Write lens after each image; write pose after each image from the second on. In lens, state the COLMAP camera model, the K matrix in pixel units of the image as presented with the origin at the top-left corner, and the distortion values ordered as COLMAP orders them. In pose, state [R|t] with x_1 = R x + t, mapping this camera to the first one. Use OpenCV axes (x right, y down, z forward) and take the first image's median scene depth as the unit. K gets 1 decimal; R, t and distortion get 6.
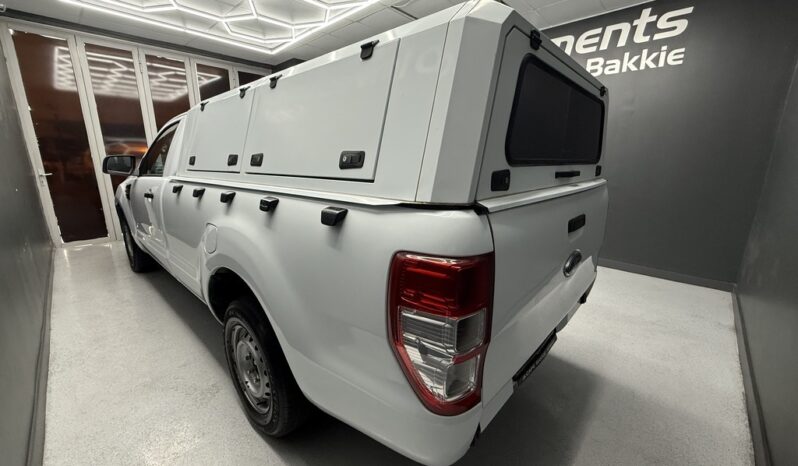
lens RADIAL K [[317.9, 0, 399.0], [0, 317.9, 233.0], [0, 0, 1]] dist [0.000578, 0.000214]
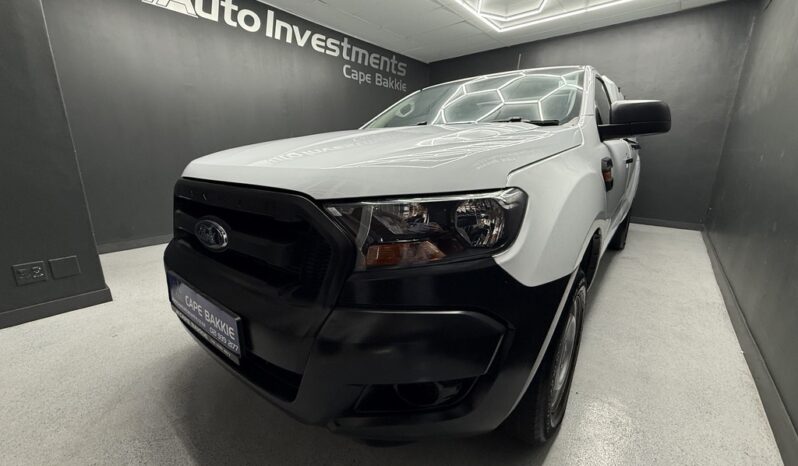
lens RADIAL K [[317.9, 0, 399.0], [0, 317.9, 233.0], [0, 0, 1]] dist [0.000578, 0.000214]
pose [[-0.064415, -0.249698, 0.966179, -1.159339], [0.226529, 0.939256, 0.257843, -0.210944], [-0.971872, 0.235476, -0.003938, 1.171008]]
